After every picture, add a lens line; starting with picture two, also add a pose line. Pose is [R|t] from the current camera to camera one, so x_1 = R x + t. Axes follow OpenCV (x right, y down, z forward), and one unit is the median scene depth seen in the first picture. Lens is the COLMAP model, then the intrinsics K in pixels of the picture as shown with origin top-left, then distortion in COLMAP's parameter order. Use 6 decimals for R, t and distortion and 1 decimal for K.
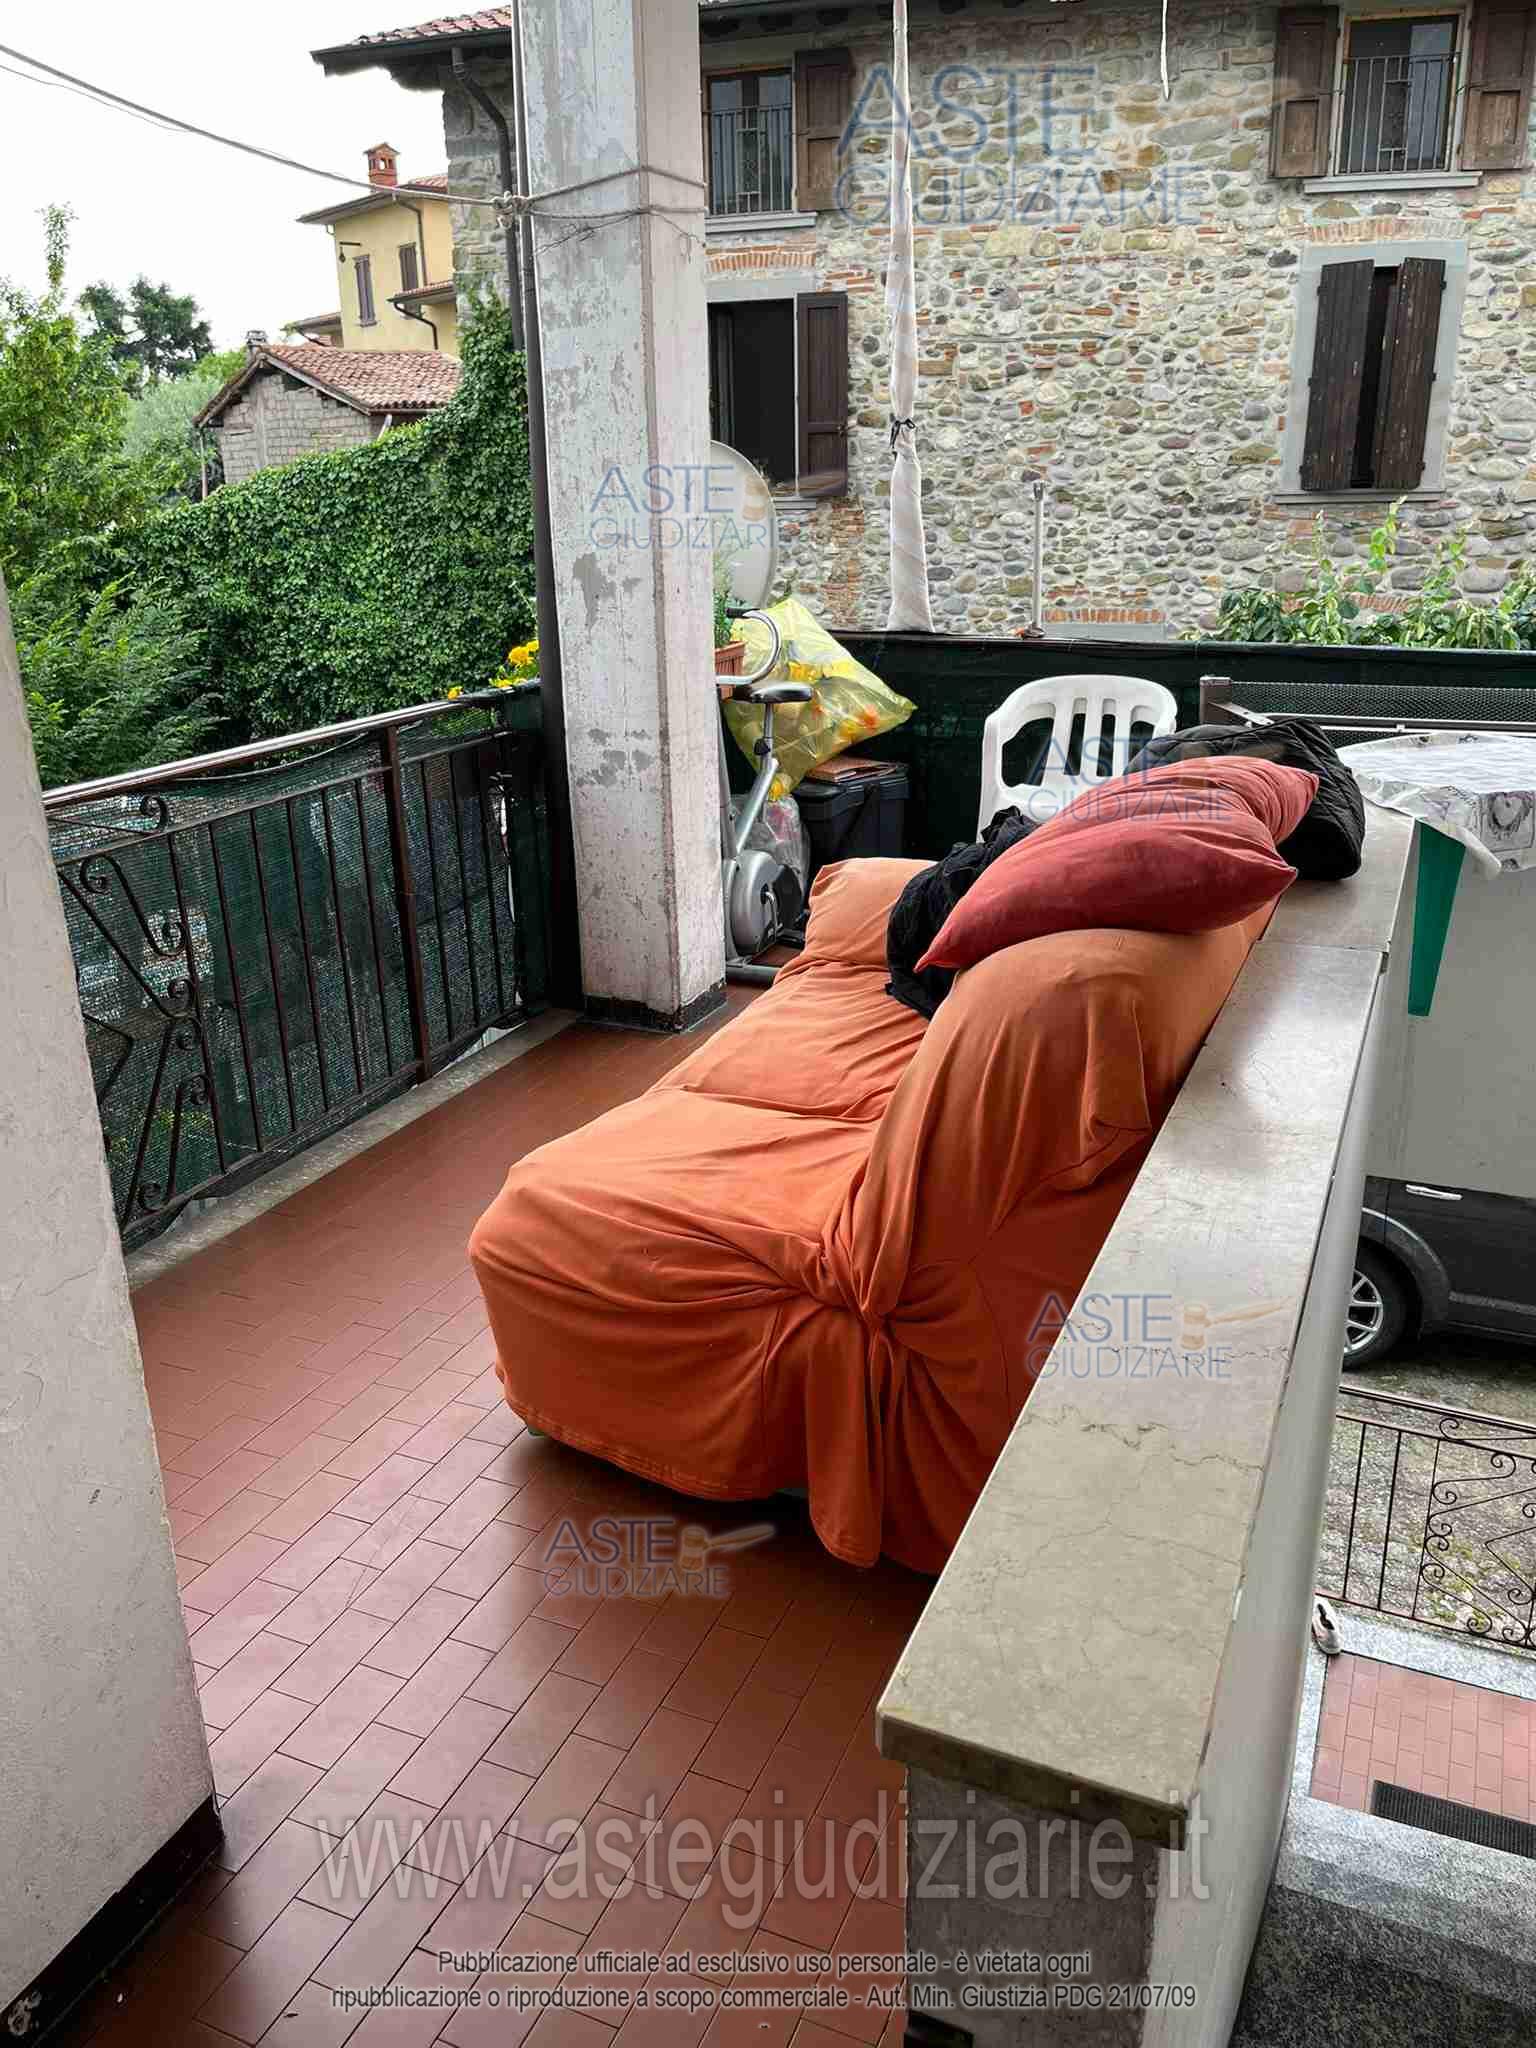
lens RADIAL K [[1509.6, 0, 768.0], [0, 1509.6, 1024.0], [0, 0, 1]] dist [0.050492, -0.087971]
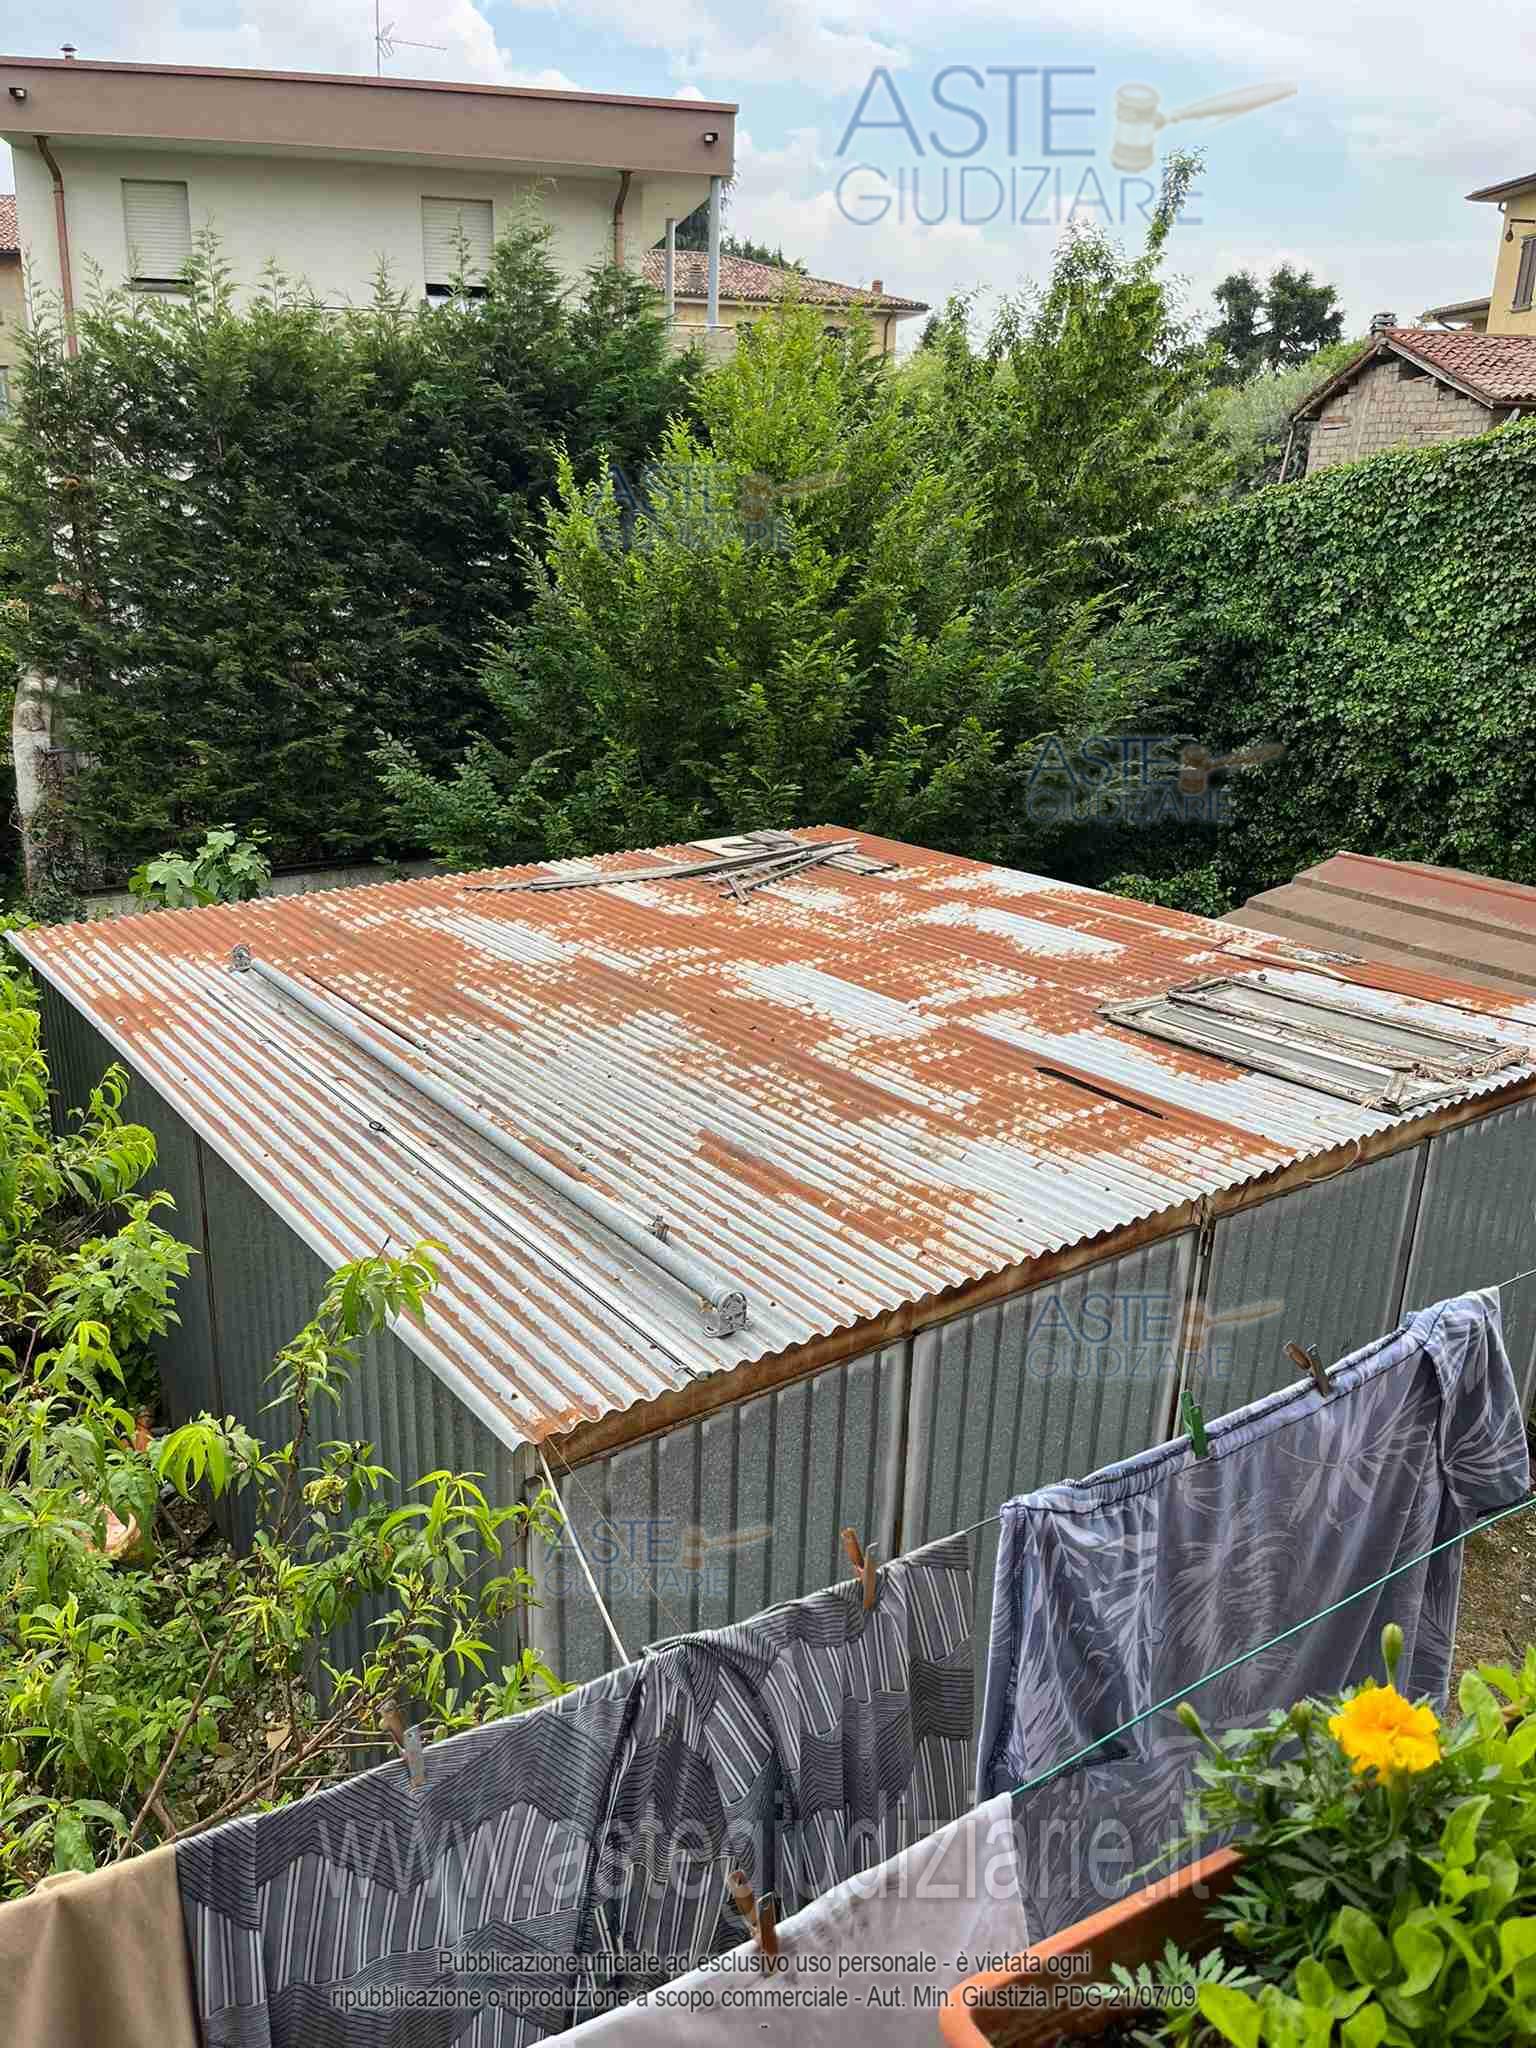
lens RADIAL K [[1551.6, 0, 729.6], [0, 1551.6, 1019.5], [0, 0, 1]] dist [0.061994, -0.097012]
pose [[0.785270, 0.241191, -0.570244, -0.039628], [-0.247233, 0.966542, 0.068351, -0.063375], [0.567650, 0.087309, 0.818627, 0.175670]]
